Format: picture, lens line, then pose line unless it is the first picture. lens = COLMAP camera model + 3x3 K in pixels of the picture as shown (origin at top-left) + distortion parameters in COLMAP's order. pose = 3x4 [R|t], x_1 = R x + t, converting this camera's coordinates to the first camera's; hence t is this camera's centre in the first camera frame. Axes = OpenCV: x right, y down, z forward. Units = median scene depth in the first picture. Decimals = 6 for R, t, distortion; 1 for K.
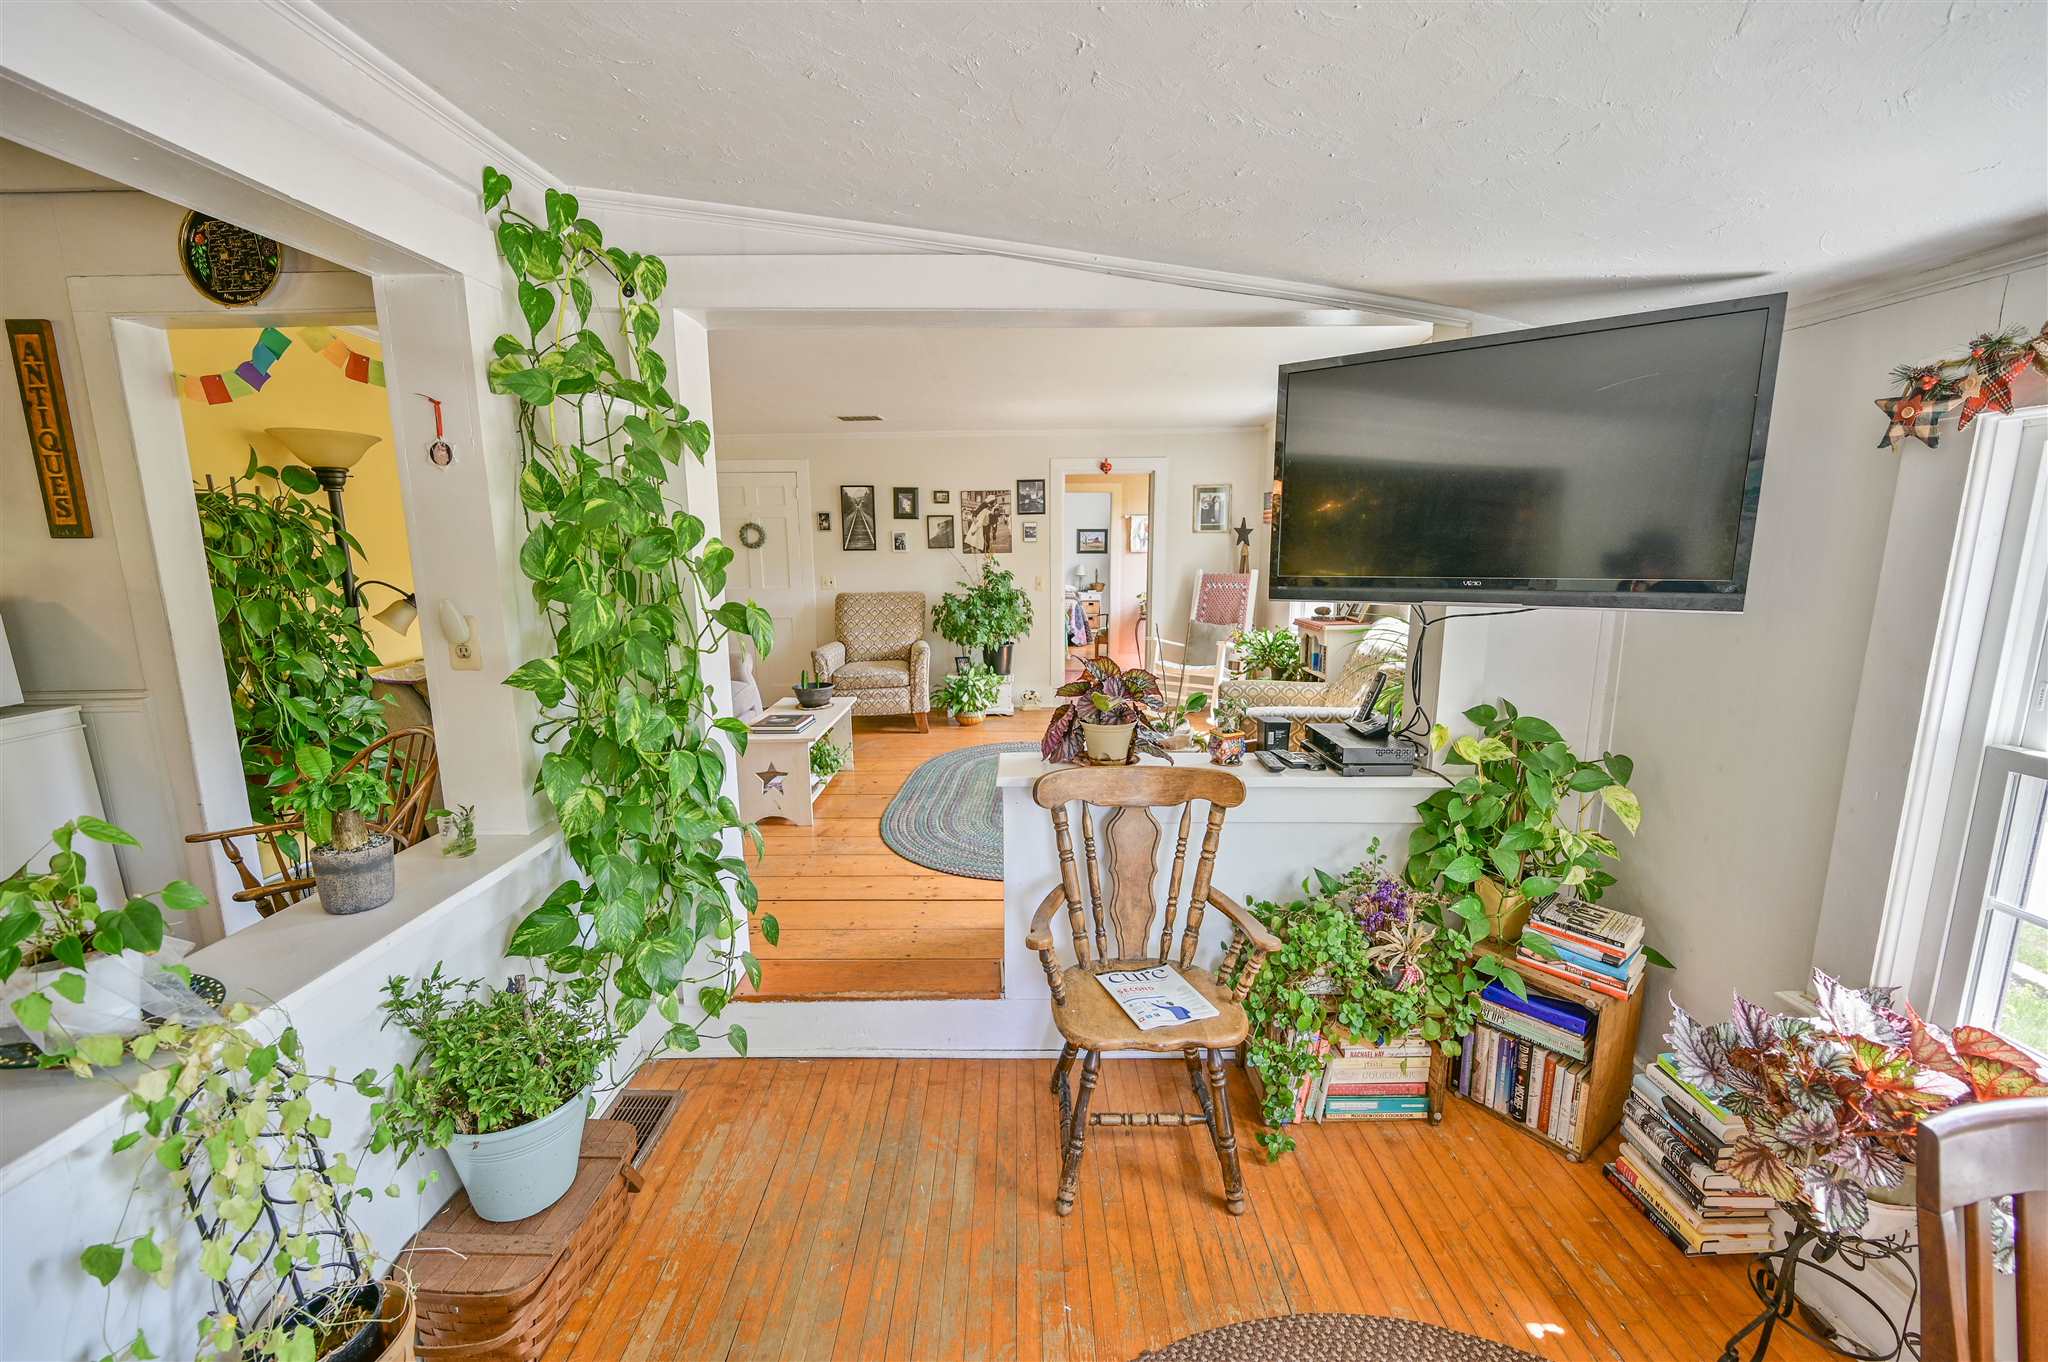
lens RADIAL K [[802.4, 0, 1021.3], [0, 802.4, 688.4], [0, 0, 1]] dist [-0.001553, 0.000263]
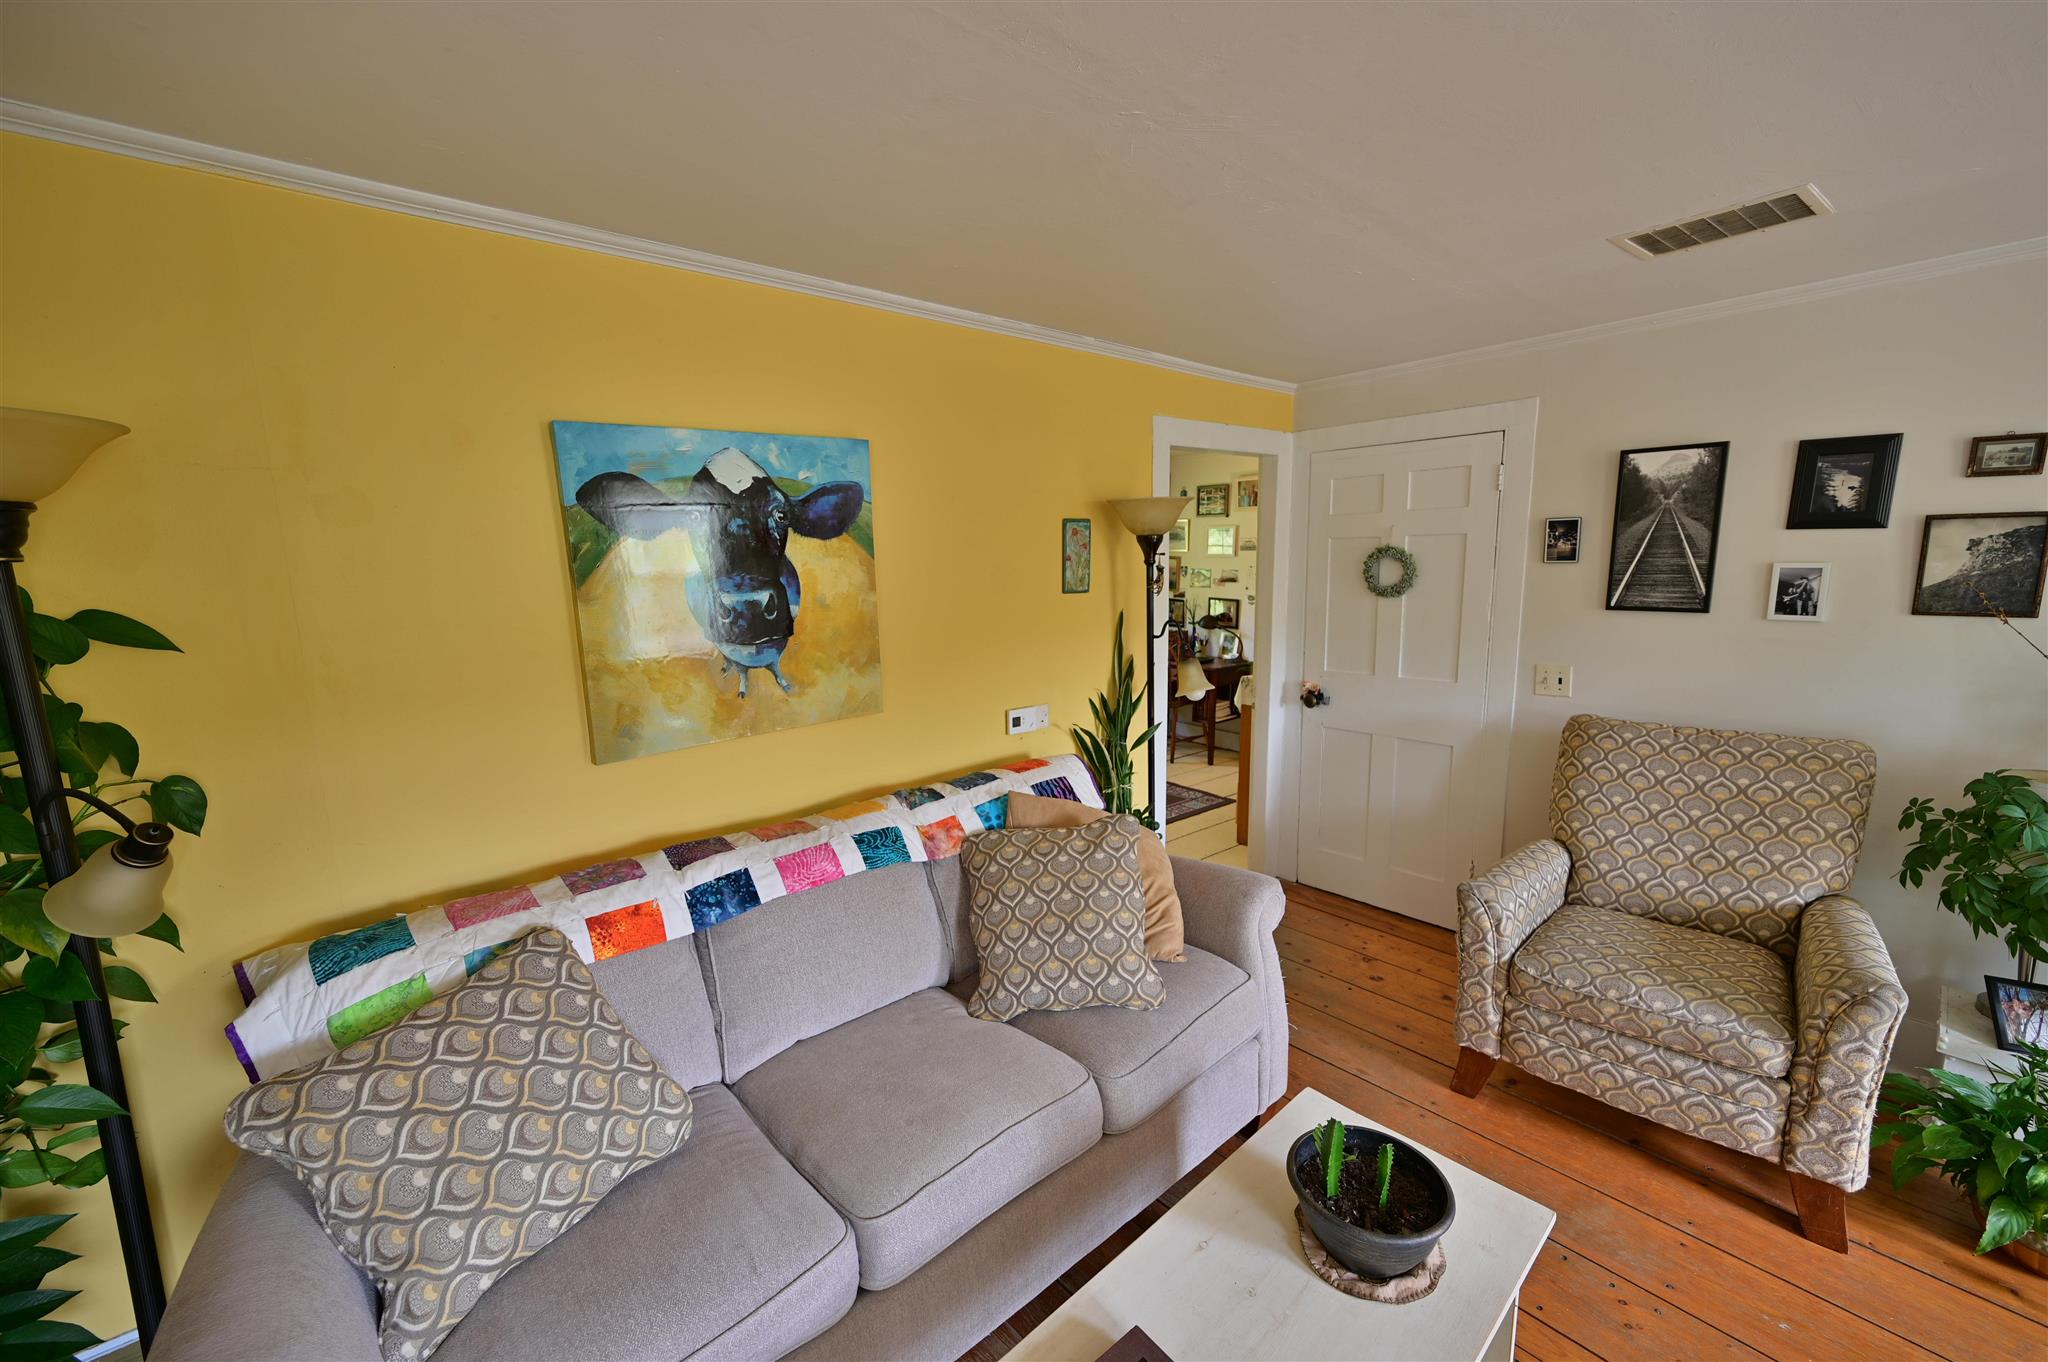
lens RADIAL K [[802.4, 0, 1021.3], [0, 802.4, 688.4], [0, 0, 1]] dist [-0.001553, 0.000263]
pose [[0.655678, 0.117847, -0.745787, -0.109271], [-0.116161, 0.991729, 0.054584, -0.122264], [0.746052, 0.050842, 0.663944, 0.517840]]
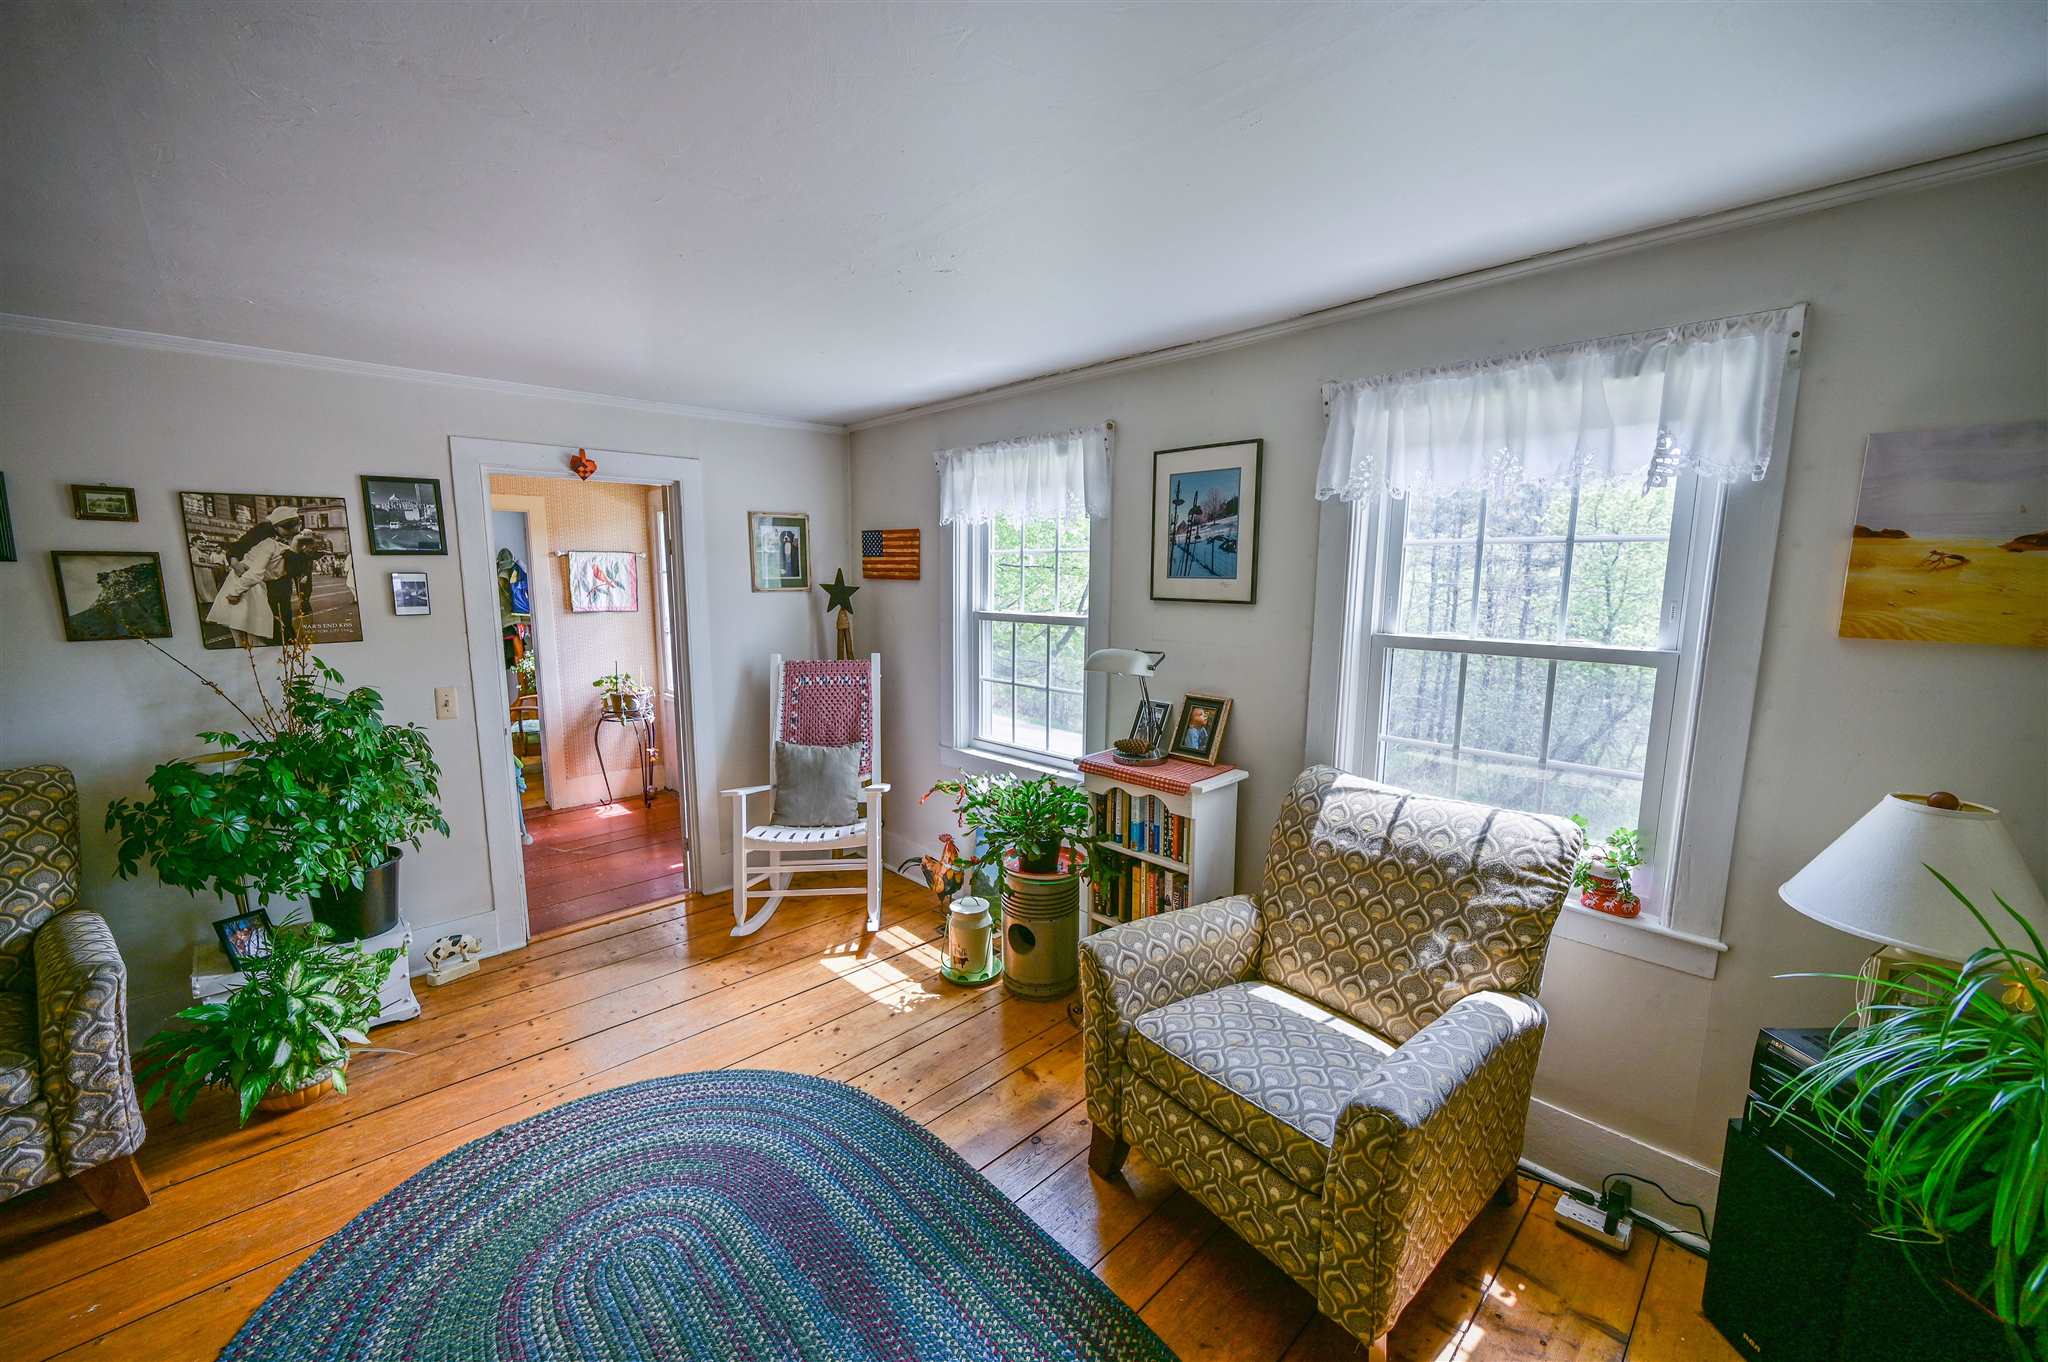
lens RADIAL K [[802.4, 0, 1021.3], [0, 802.4, 688.4], [0, 0, 1]] dist [-0.001553, 0.000263]
pose [[0.716874, -0.091296, 0.691200, -0.060432], [0.113126, 0.993483, 0.013894, -0.112237], [-0.687964, 0.068233, 0.722530, 0.453455]]
